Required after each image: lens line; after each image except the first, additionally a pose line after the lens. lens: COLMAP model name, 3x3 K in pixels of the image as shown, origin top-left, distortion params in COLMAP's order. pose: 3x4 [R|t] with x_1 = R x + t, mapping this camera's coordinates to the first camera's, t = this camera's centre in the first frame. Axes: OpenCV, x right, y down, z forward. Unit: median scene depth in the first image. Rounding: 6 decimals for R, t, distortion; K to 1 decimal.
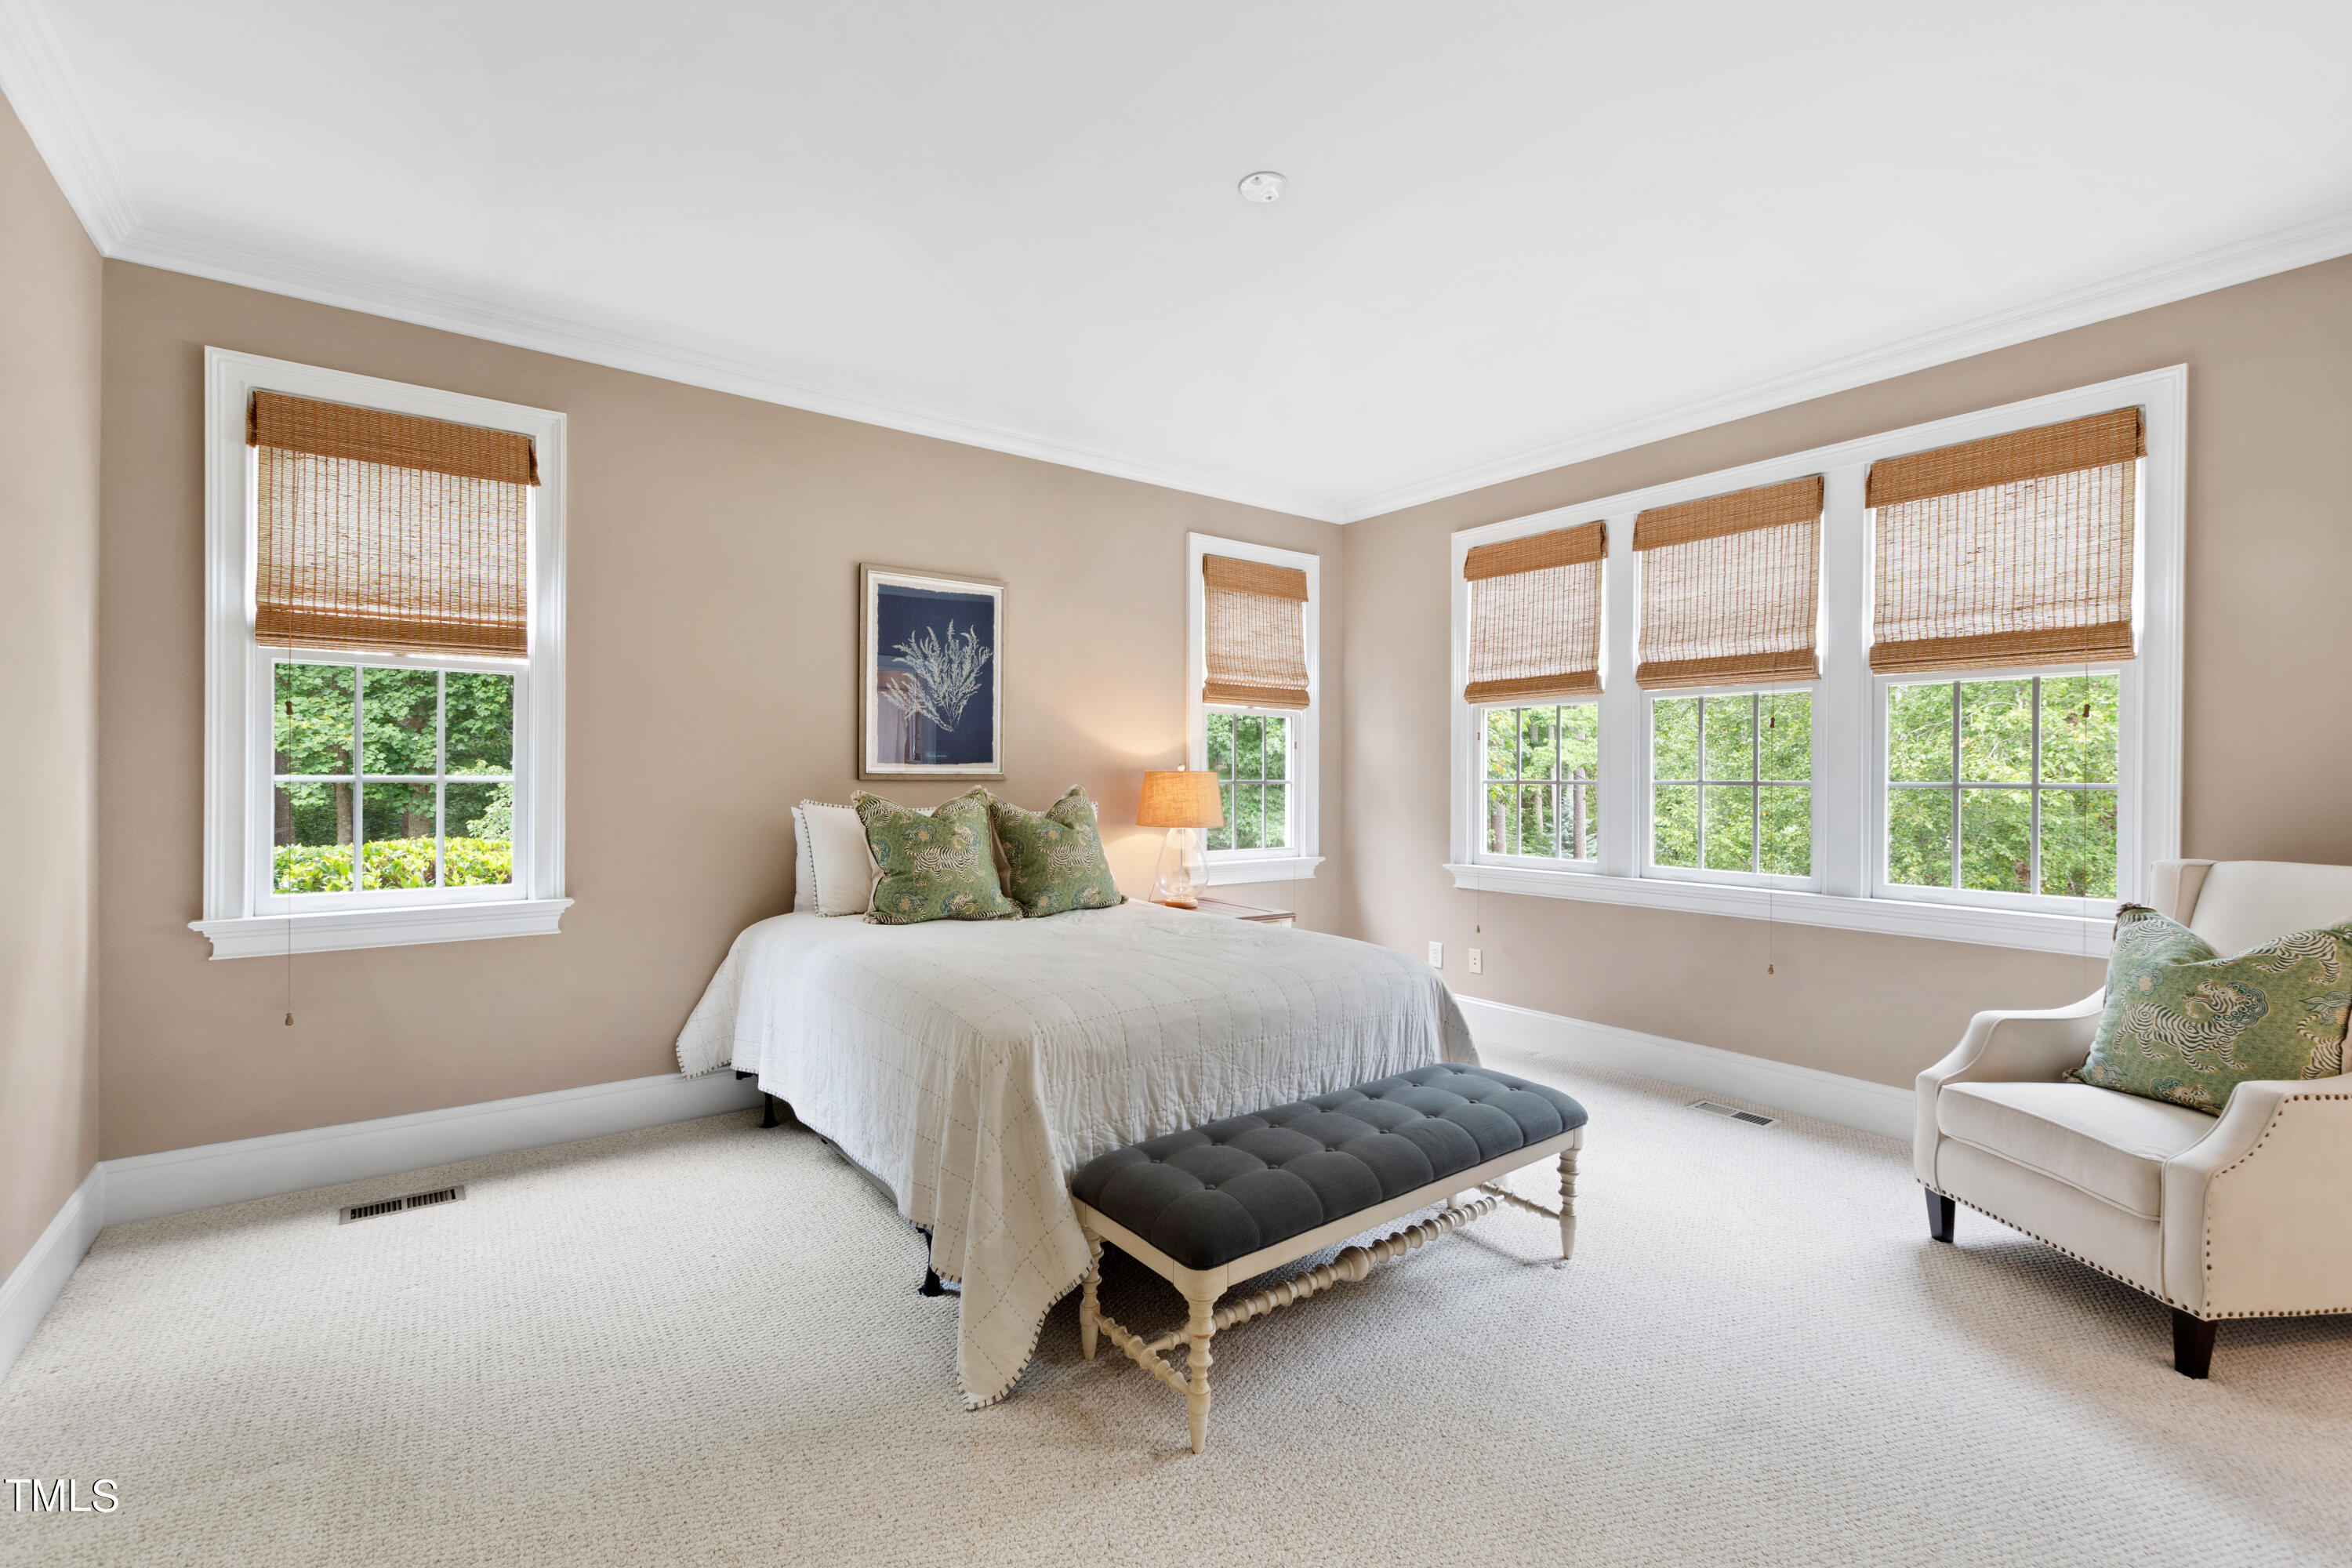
lens RADIAL K [[1030.5, 0, 1172.9], [0, 1030.5, 787.2], [0, 0, 1]] dist [0.003321, 0.000430]
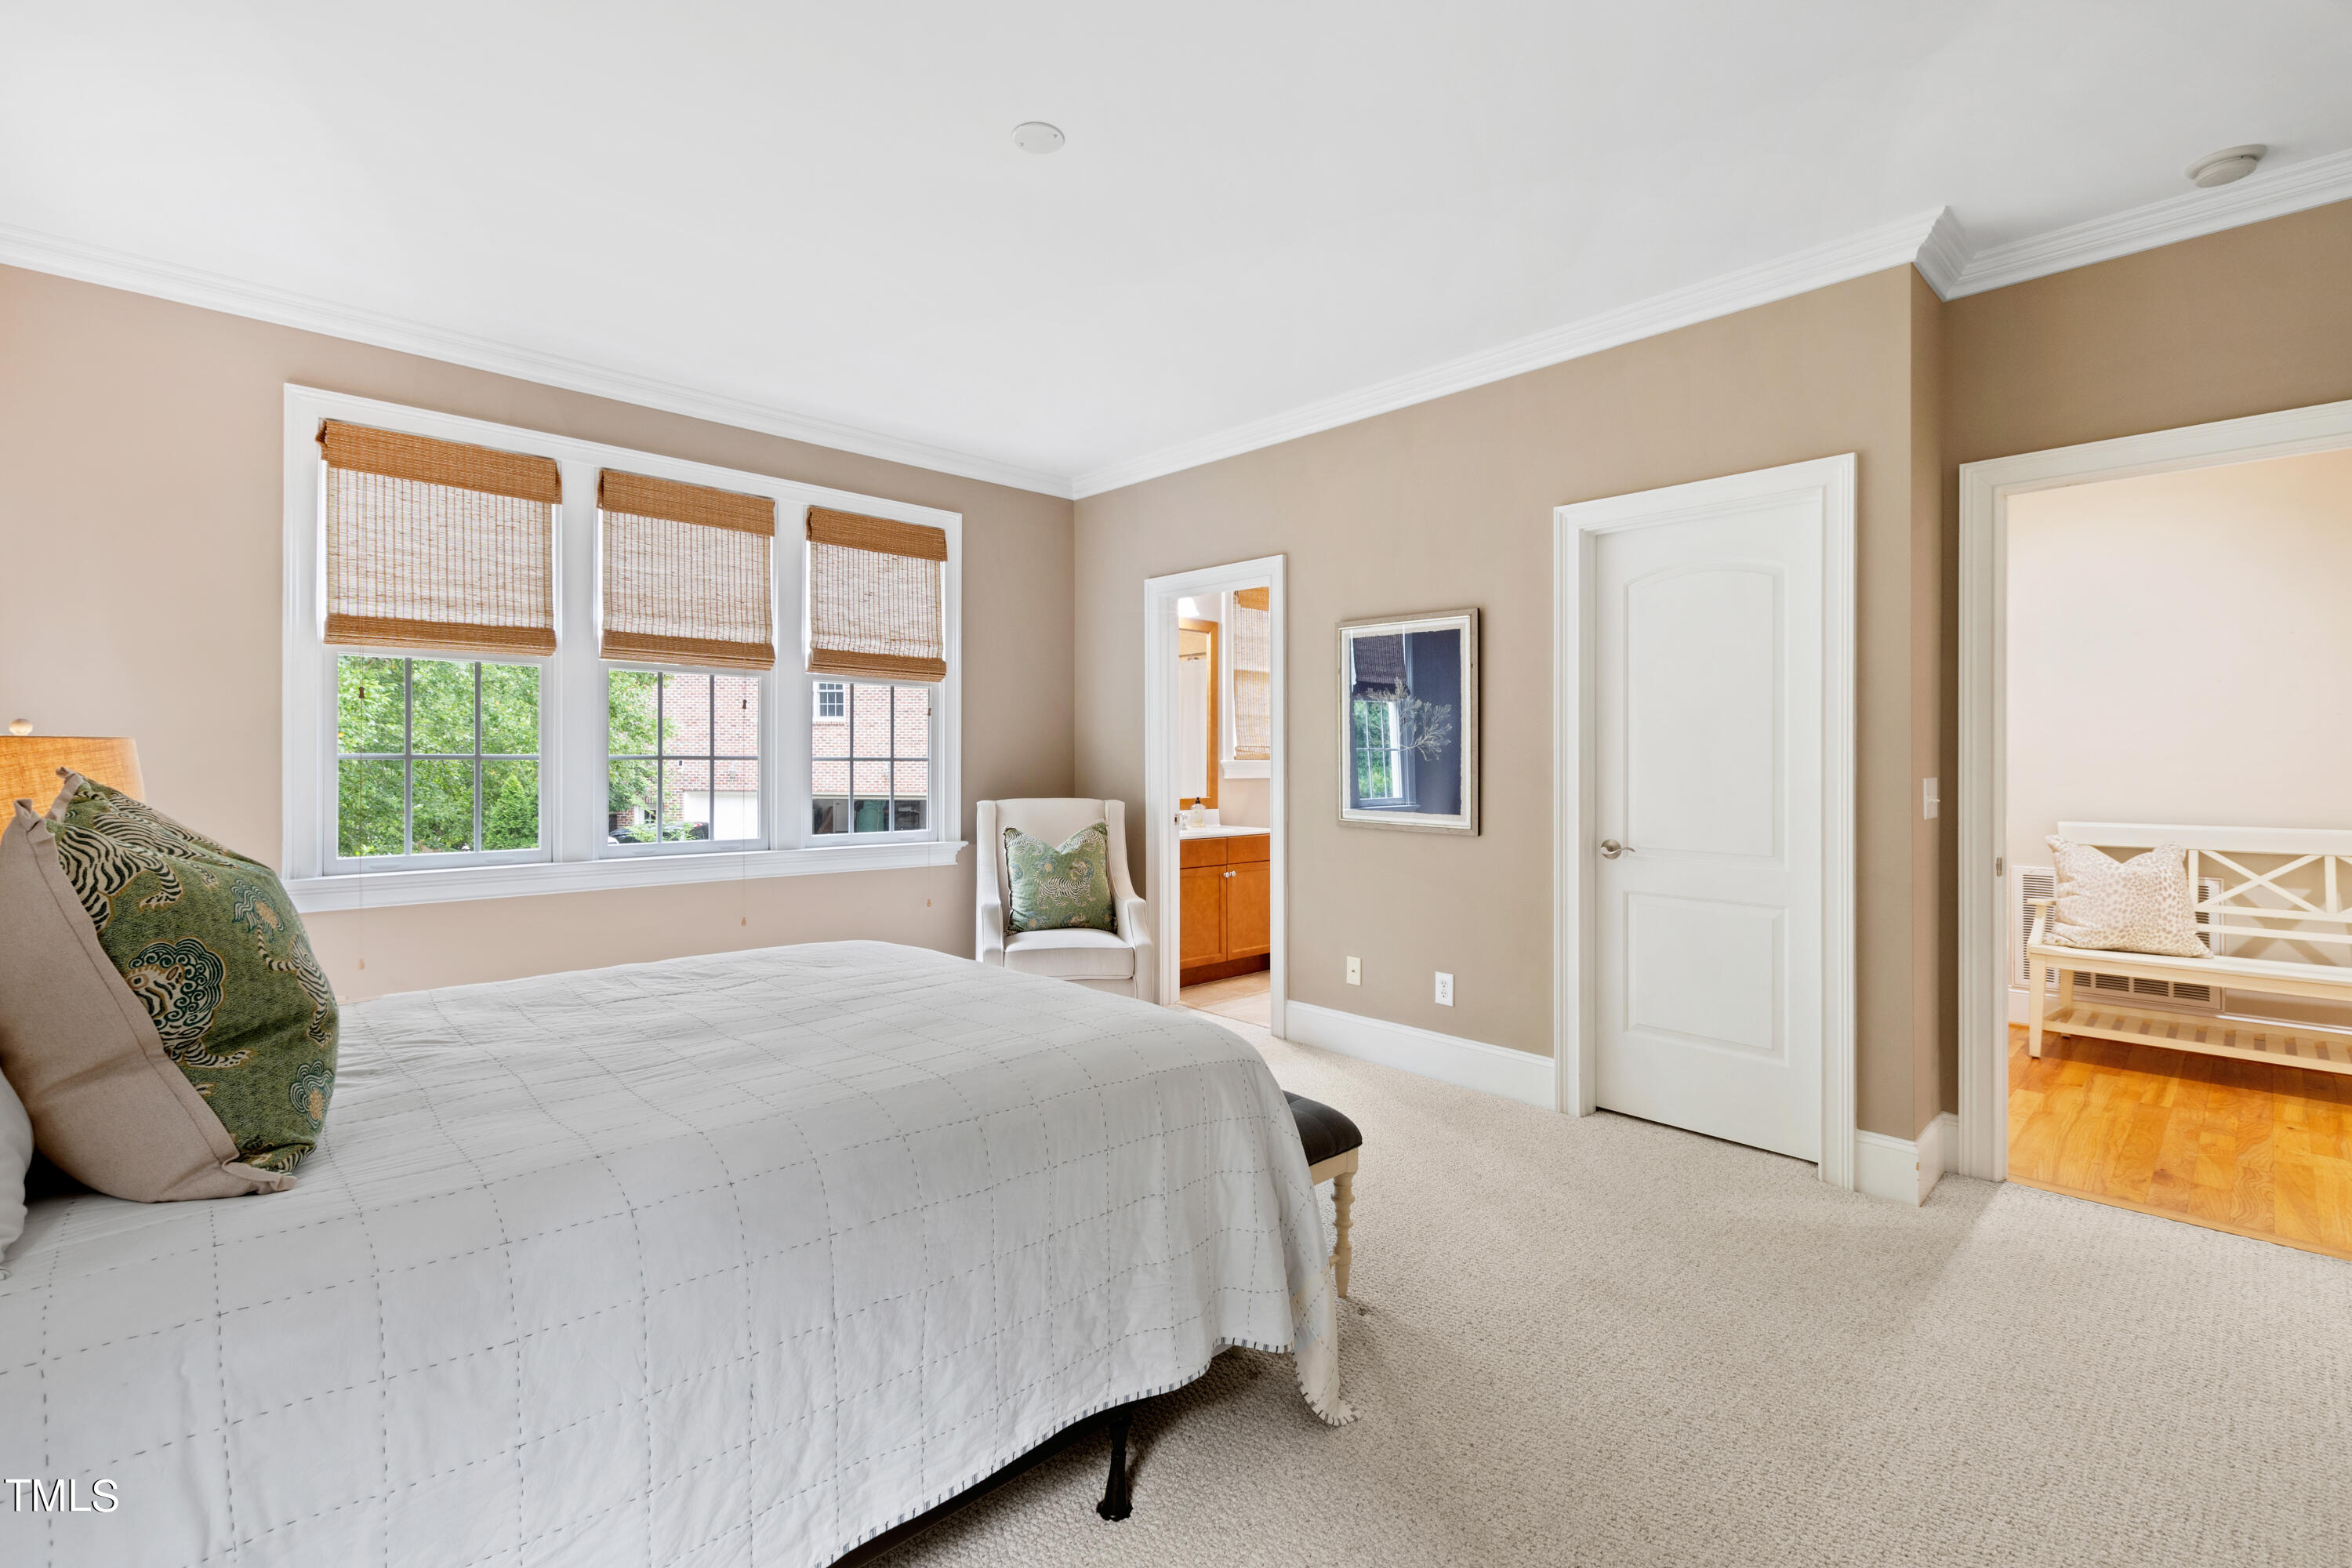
lens RADIAL K [[1030.5, 0, 1171.9], [0, 1030.5, 766.9], [0, 0, 1]] dist [0.003321, 0.000430]
pose [[-0.110185, -0.002179, 0.993909, -0.571948], [0.009860, 0.999946, 0.003286, 0.006135], [-0.993862, 0.010162, -0.110158, 0.636948]]
